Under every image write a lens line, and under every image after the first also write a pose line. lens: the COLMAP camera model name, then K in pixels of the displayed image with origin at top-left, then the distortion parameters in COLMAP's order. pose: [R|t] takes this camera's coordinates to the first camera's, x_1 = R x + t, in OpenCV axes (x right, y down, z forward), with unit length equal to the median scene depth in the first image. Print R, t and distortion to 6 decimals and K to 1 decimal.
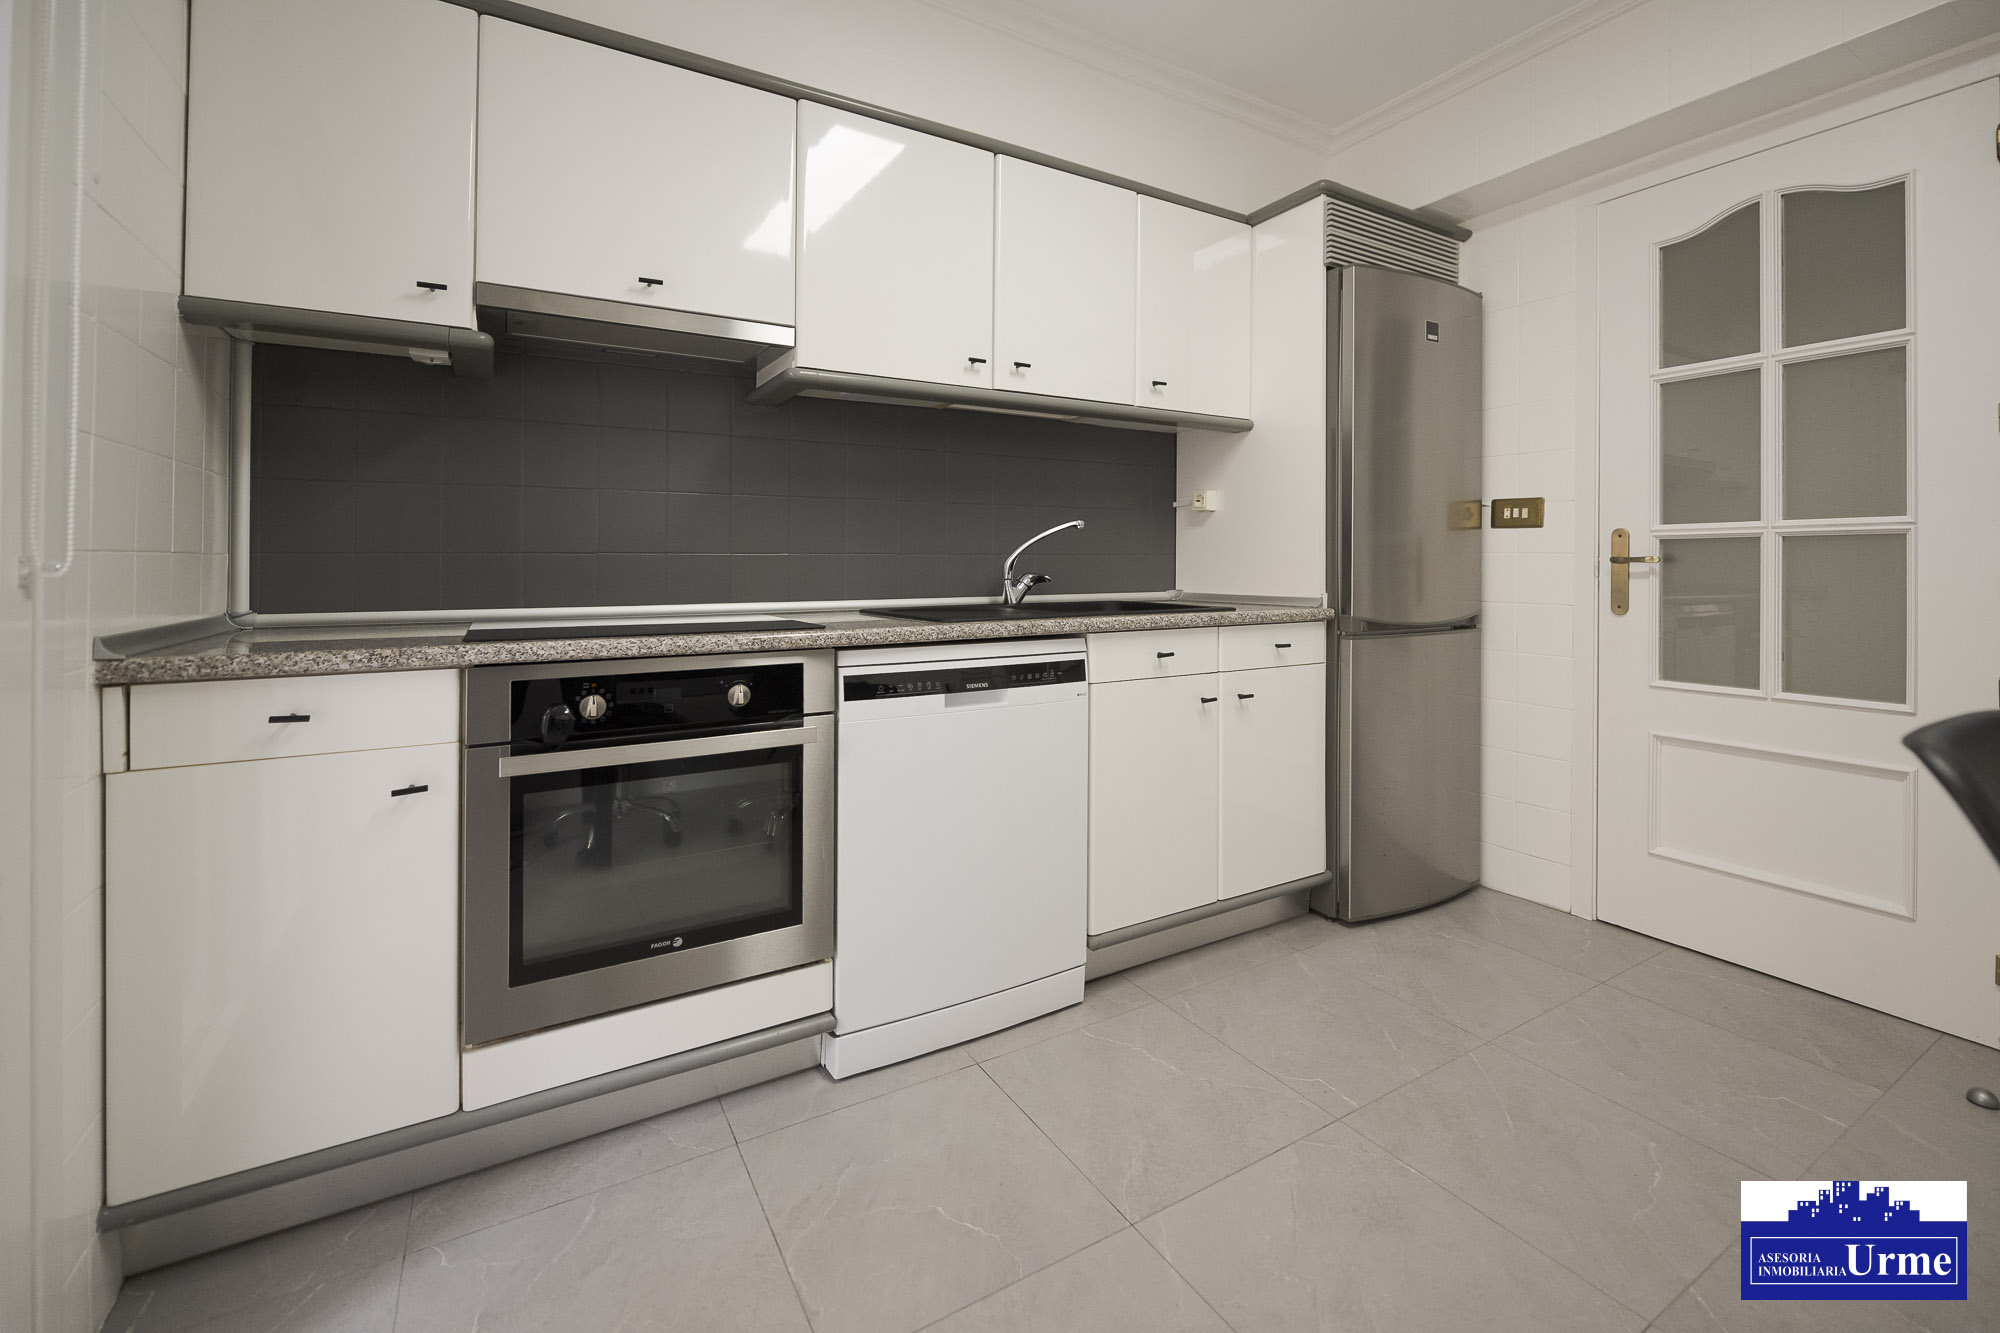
lens RADIAL K [[823.3, 0, 996.0], [0, 823.3, 559.1], [0, 0, 1]] dist [-0.012041, -0.000211]
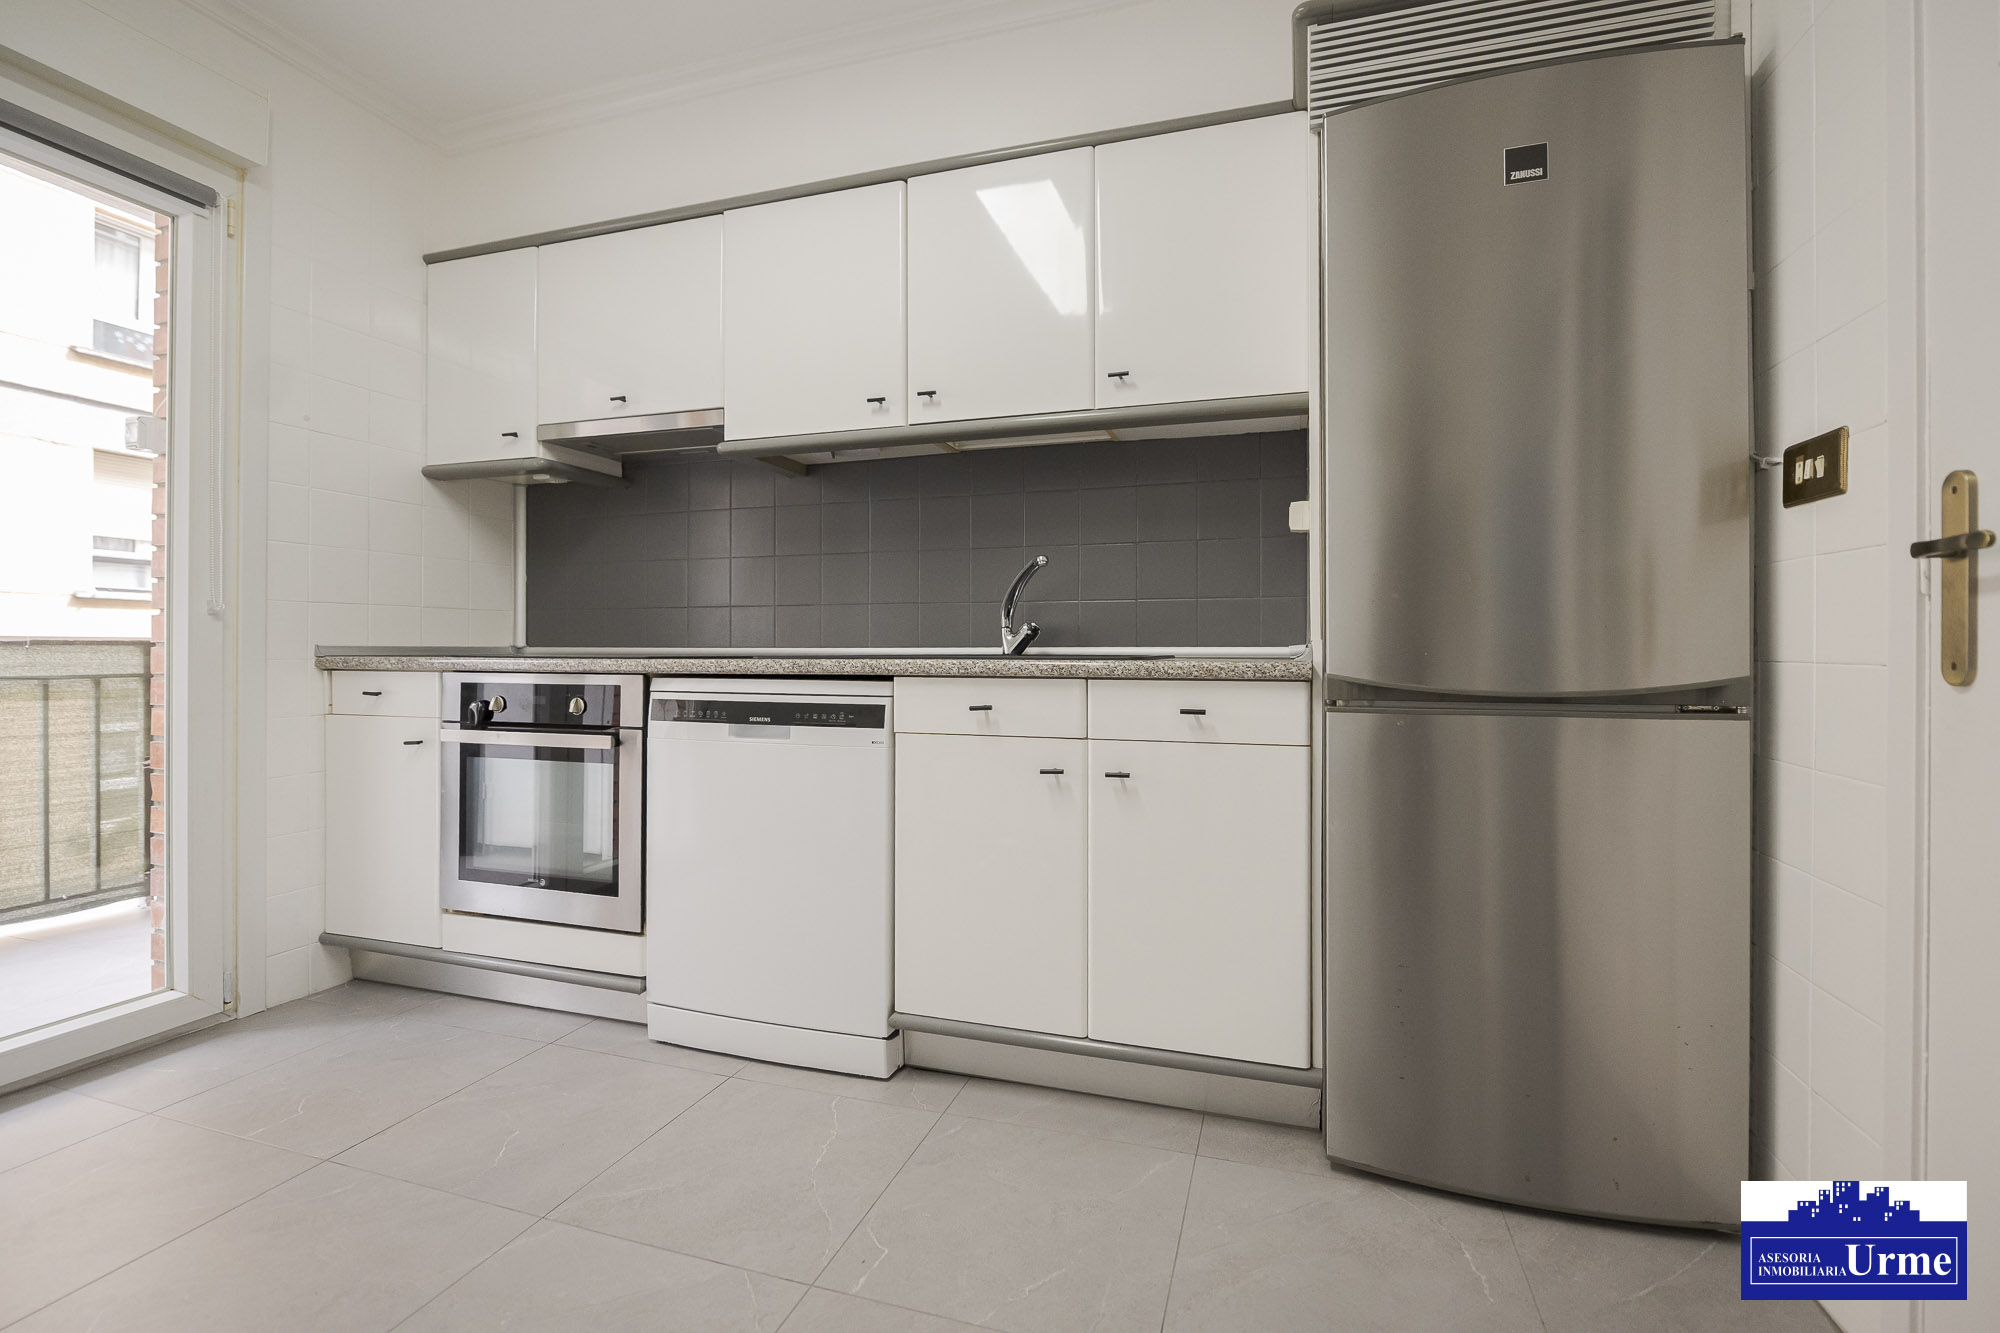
lens RADIAL K [[838.7, 0, 957.9], [0, 838.7, 636.2], [0, 0, 1]] dist [-0.002959, -0.000317]
pose [[0.682110, -0.006124, -0.731224, 0.828927], [0.003752, 0.999981, -0.004875, 0.049066], [0.731240, 0.000582, 0.682120, 0.413190]]
